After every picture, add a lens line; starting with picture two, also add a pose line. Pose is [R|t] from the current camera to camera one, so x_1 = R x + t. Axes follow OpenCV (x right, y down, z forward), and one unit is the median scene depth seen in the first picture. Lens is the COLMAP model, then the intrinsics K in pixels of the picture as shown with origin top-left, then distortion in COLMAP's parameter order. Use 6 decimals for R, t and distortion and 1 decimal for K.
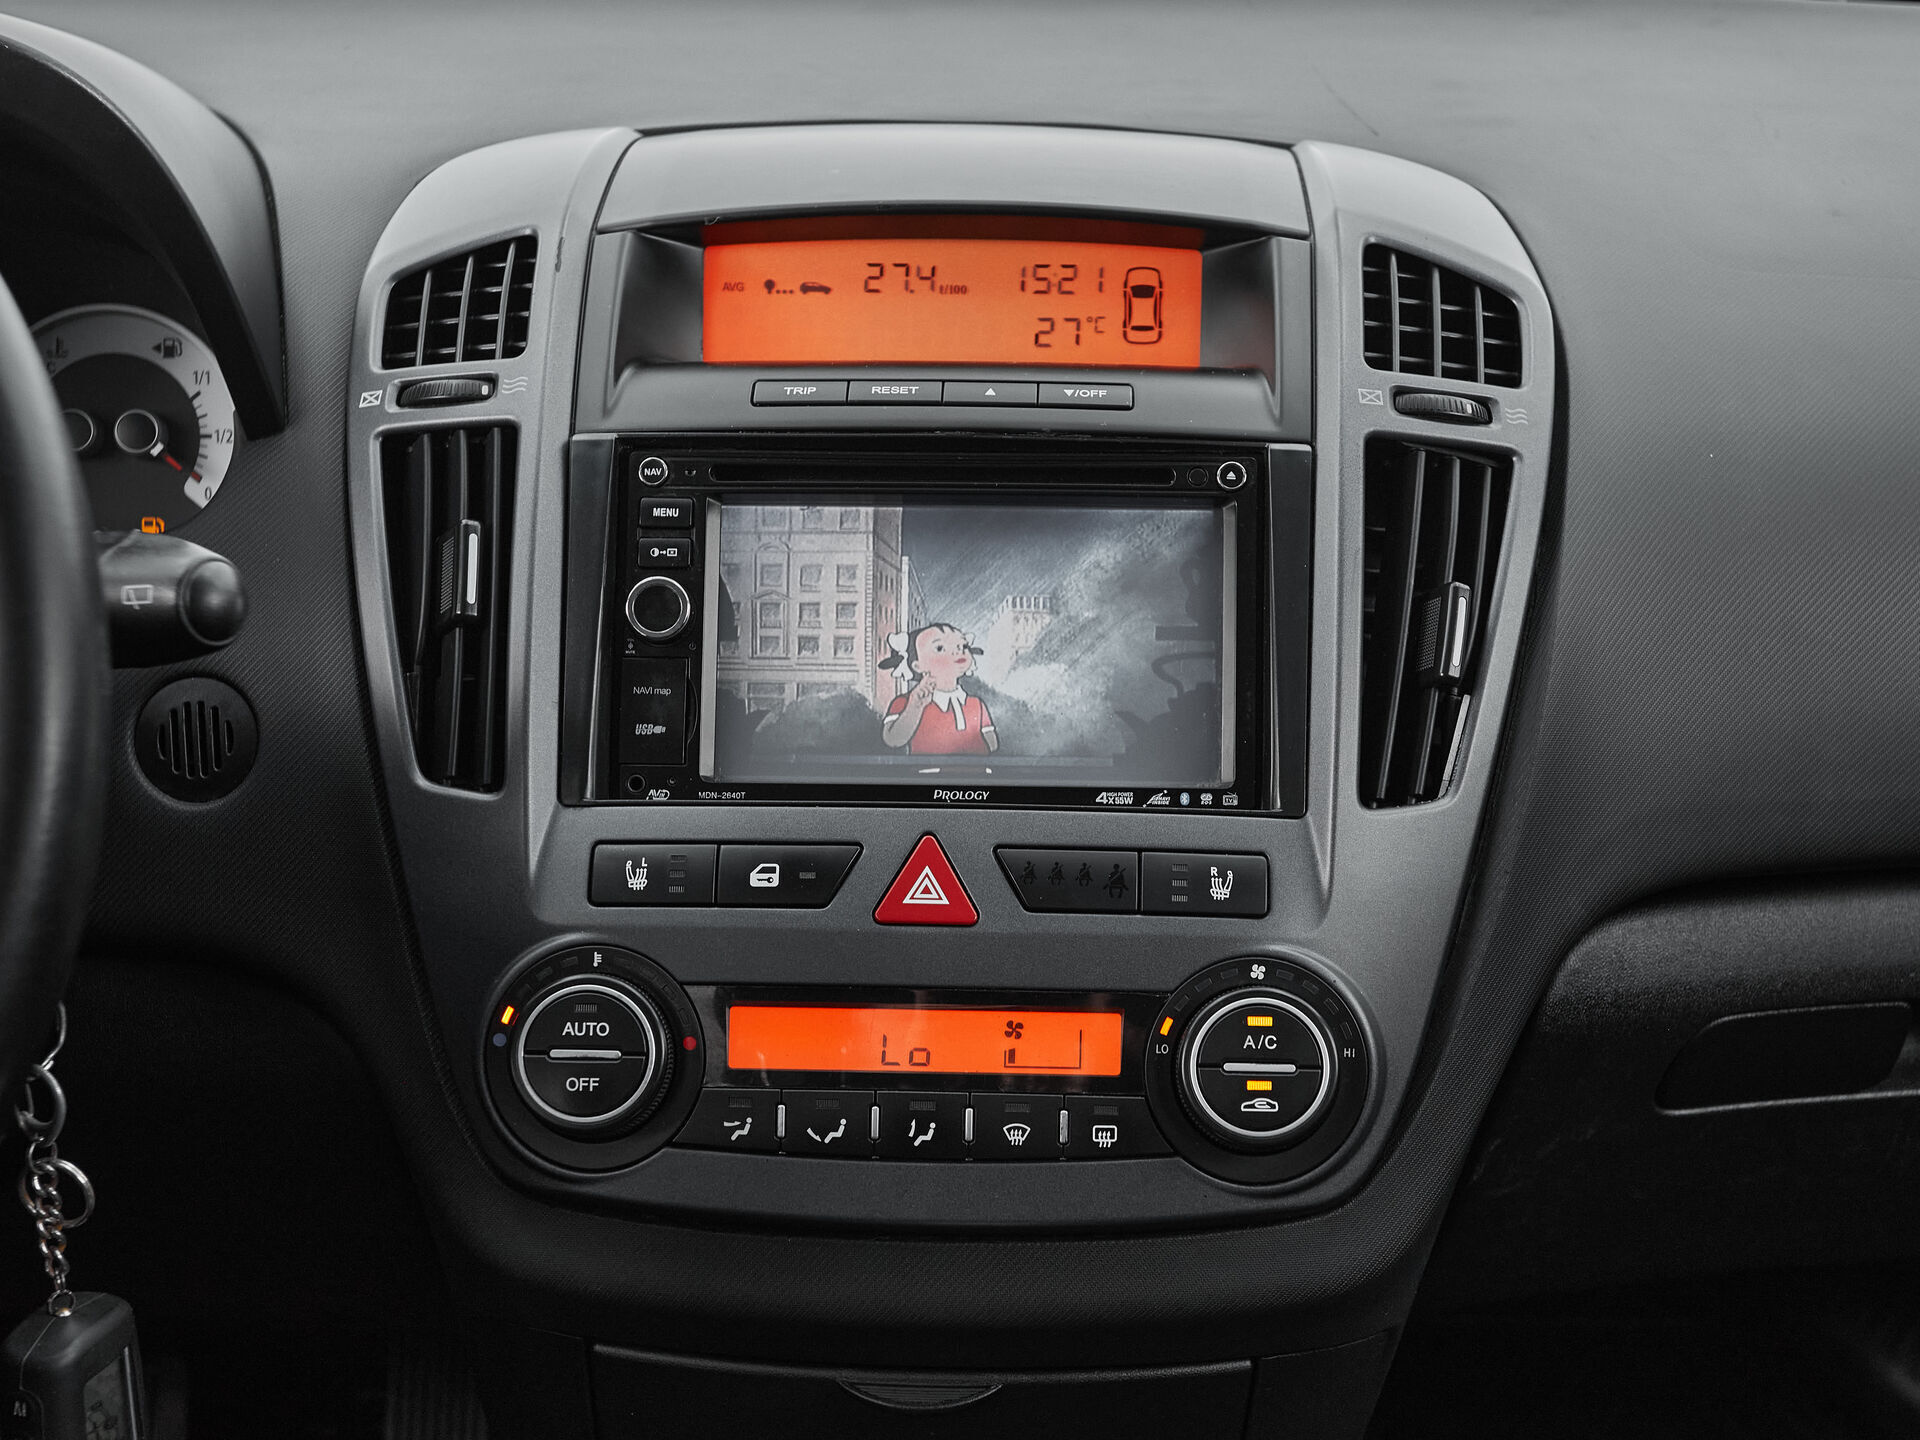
lens RADIAL K [[2704.6, 0, 946.2], [0, 2704.6, 784.9], [0, 0, 1]] dist [0.025789, 0.000000]
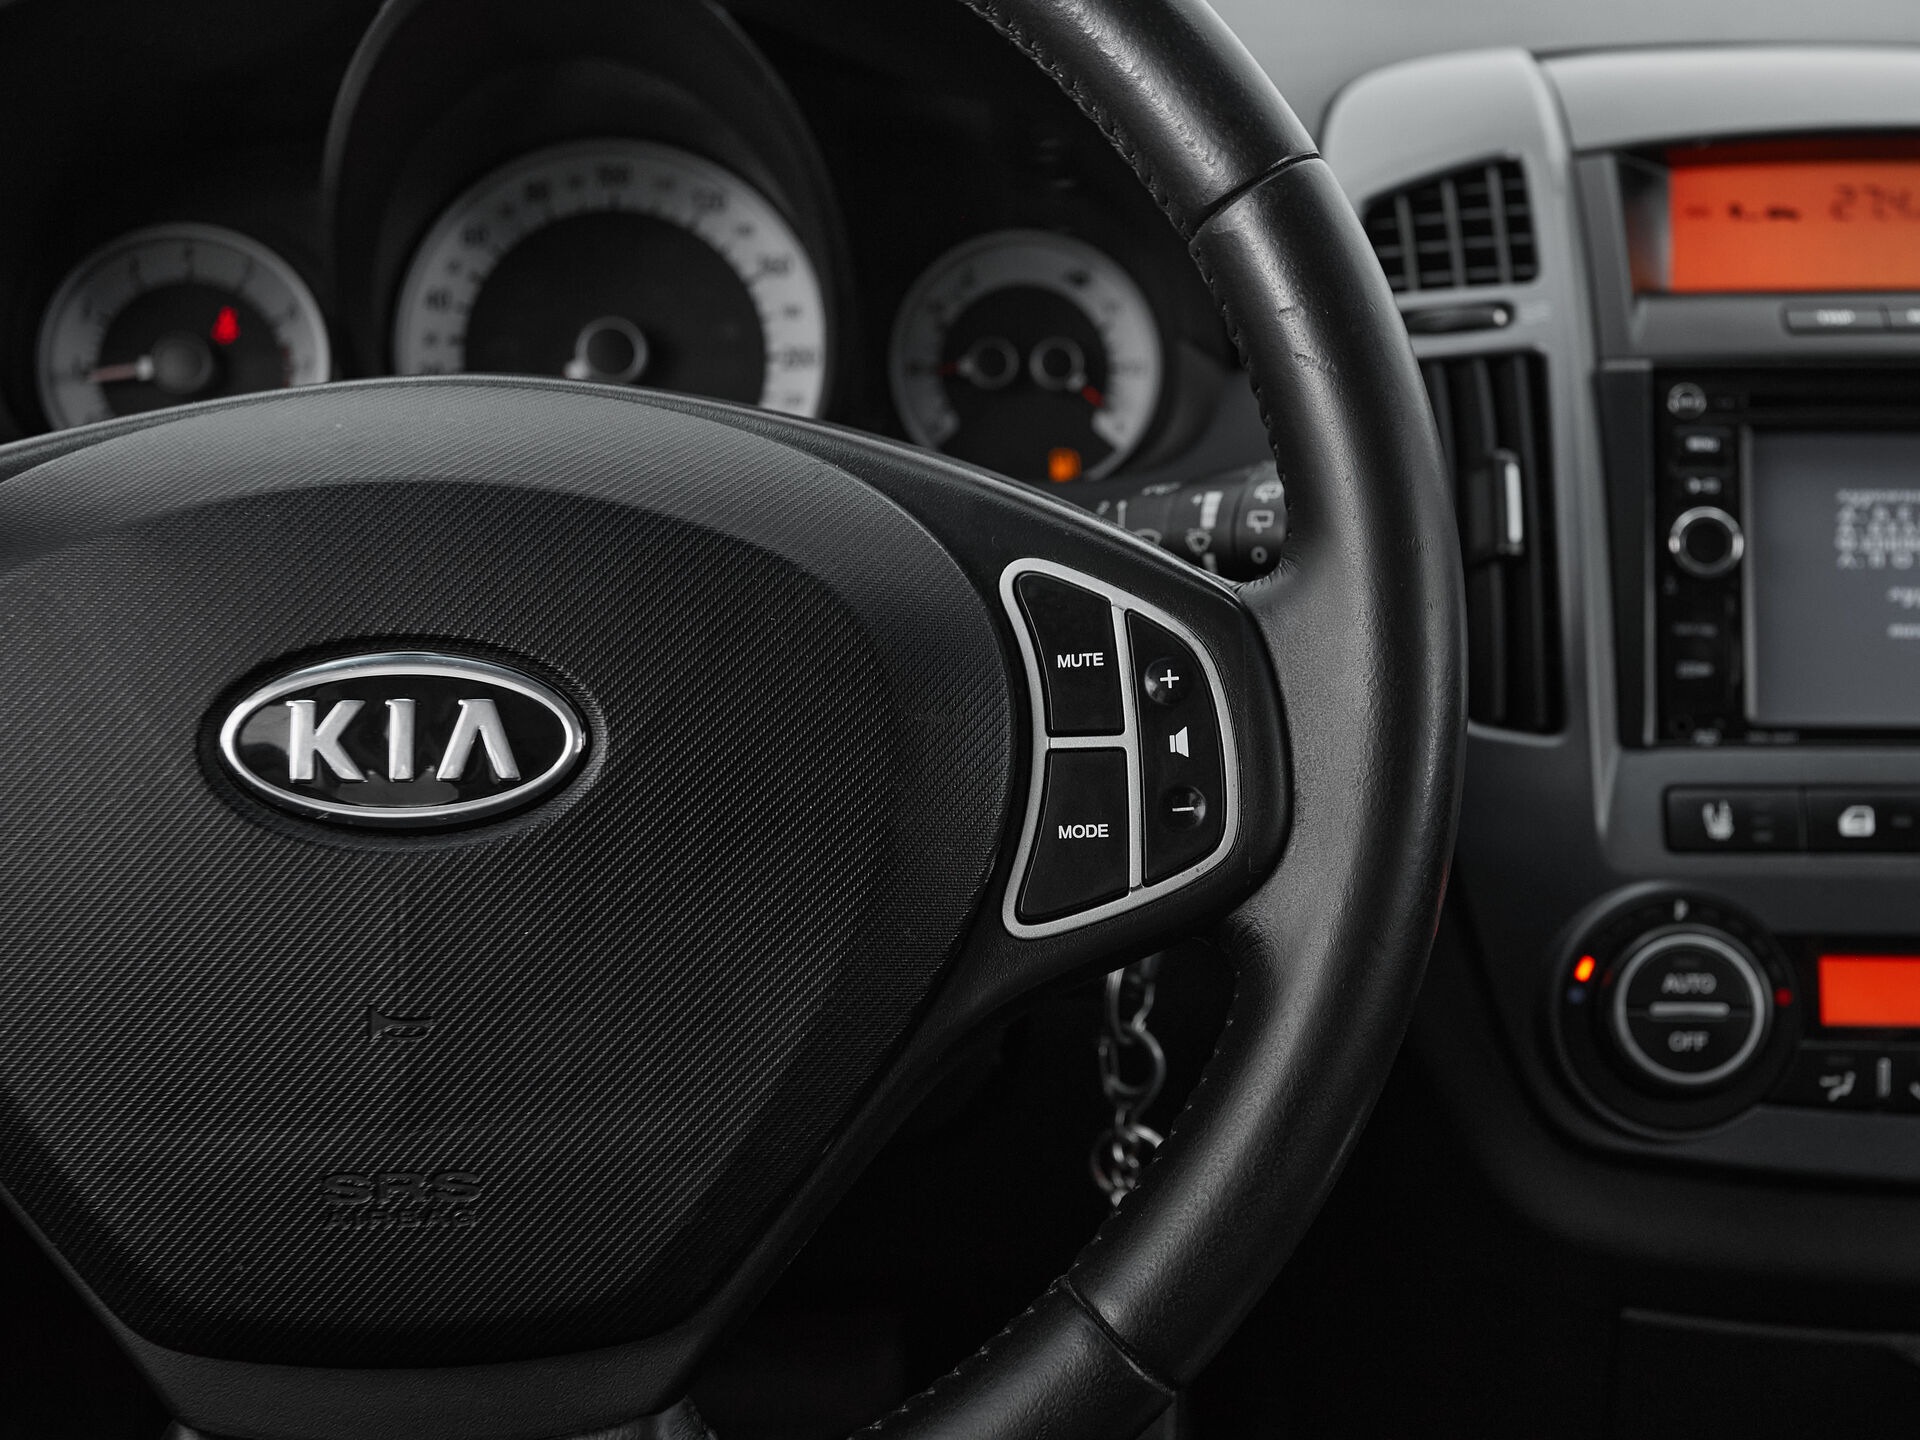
lens RADIAL K [[2704.6, 0, 1198.1], [0, 2704.6, 689.9], [0, 0, 1]] dist [0.025789, 0.000000]
pose [[0.999526, -0.005586, 0.030286, -0.321643], [0.005987, 0.999896, -0.013155, -0.001748], [-0.030210, 0.013330, 0.999455, 0.046178]]
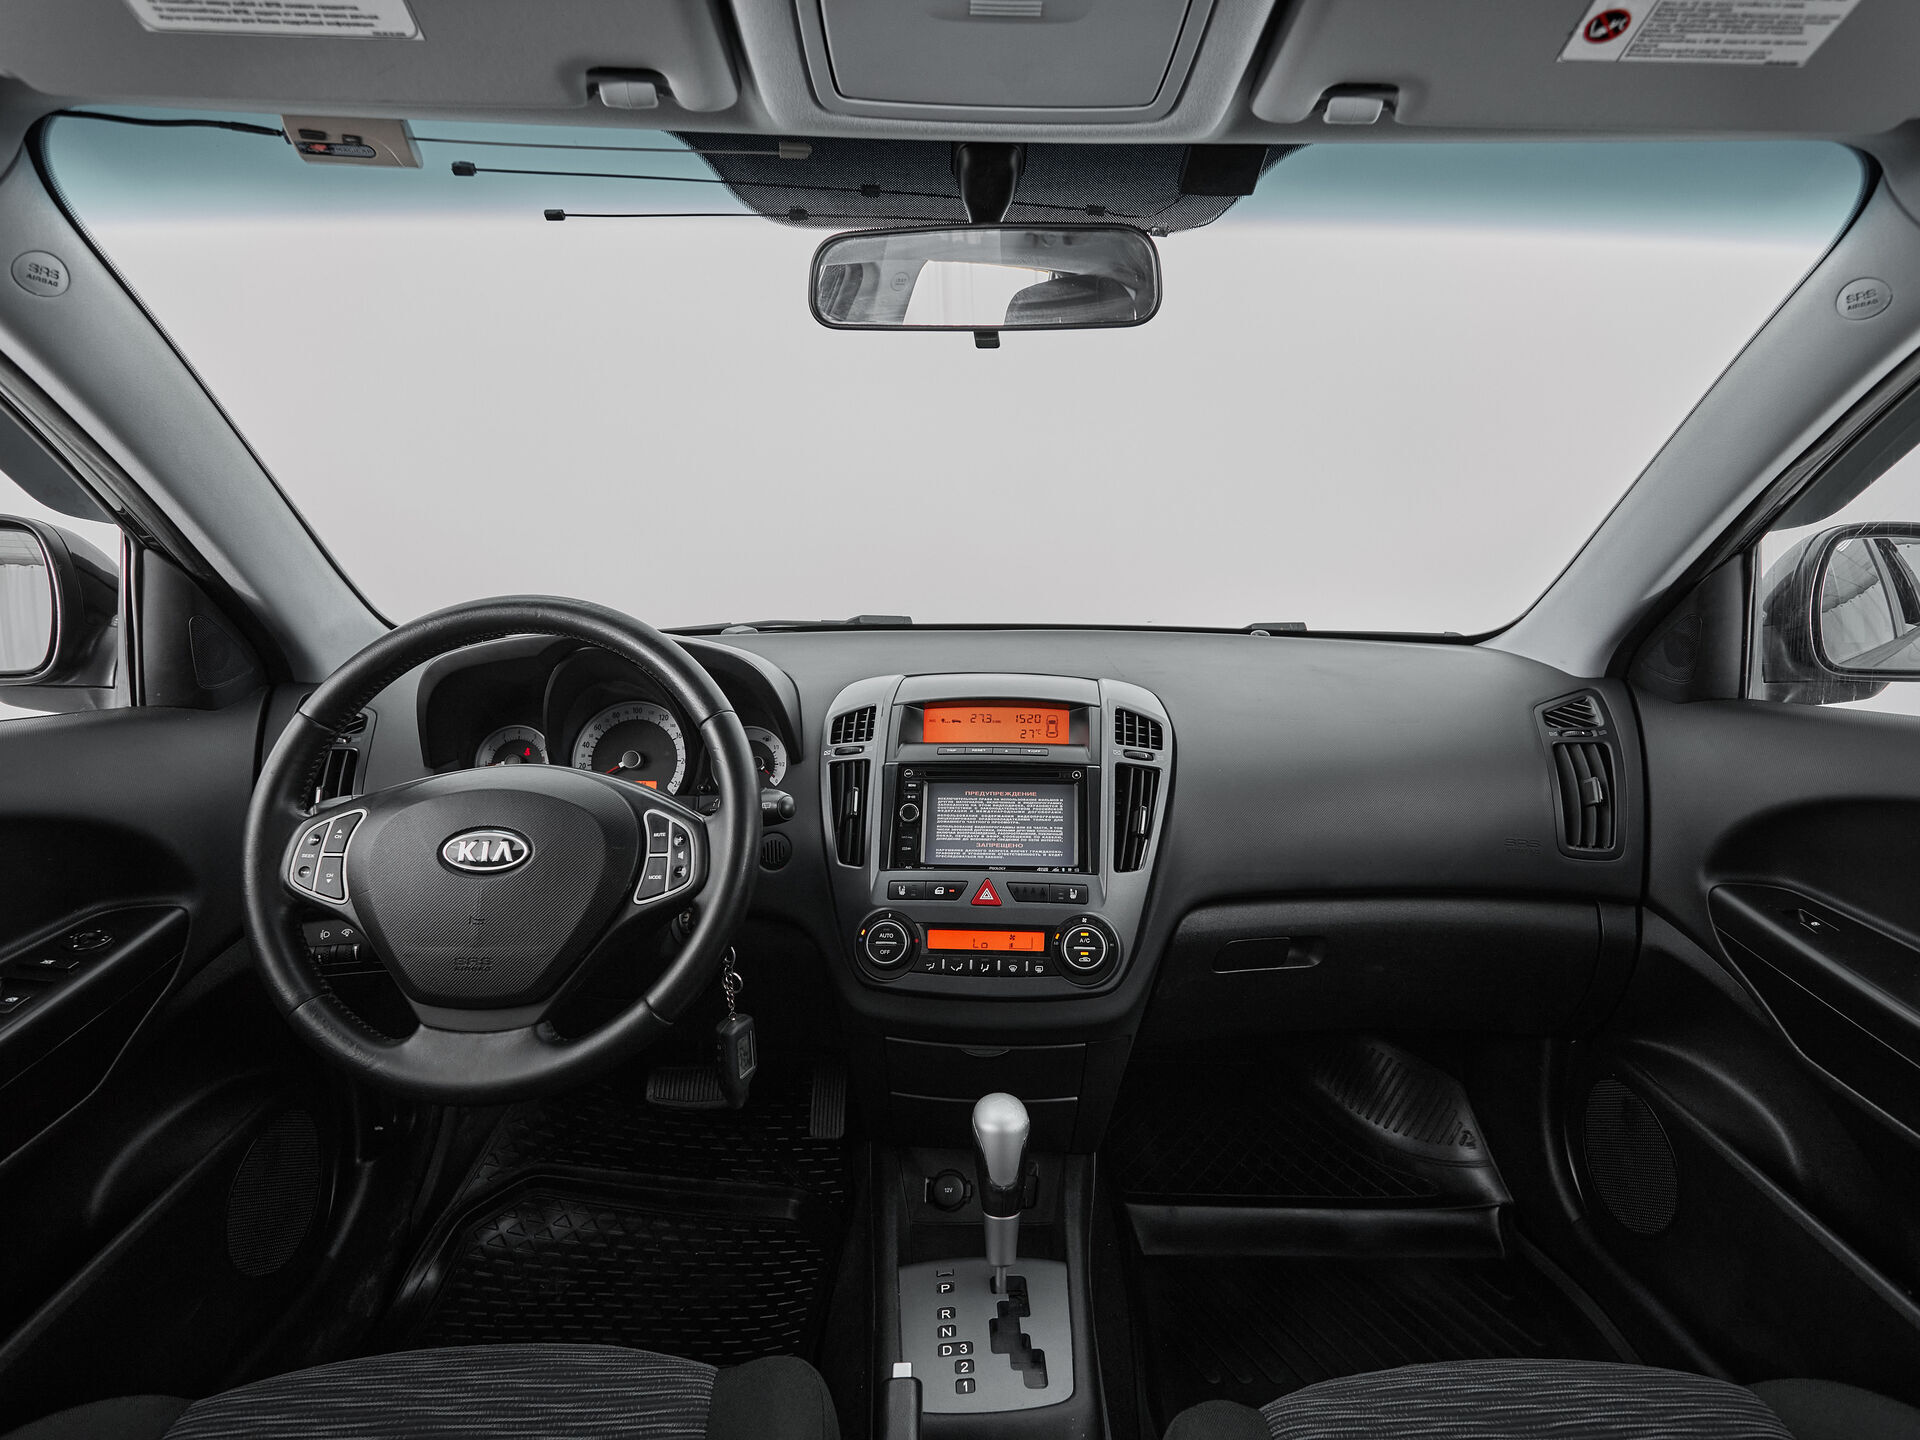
lens RADIAL K [[1009.5, 0, 979.5], [0, 1009.5, 719.5], [0, 0, 1]] dist [-0.001954, -0.004805]
pose [[0.999512, -0.000095, -0.031231, 0.022845], [-0.005514, 0.983751, -0.179454, 0.048227], [0.030740, 0.179539, 0.983270, -0.282429]]
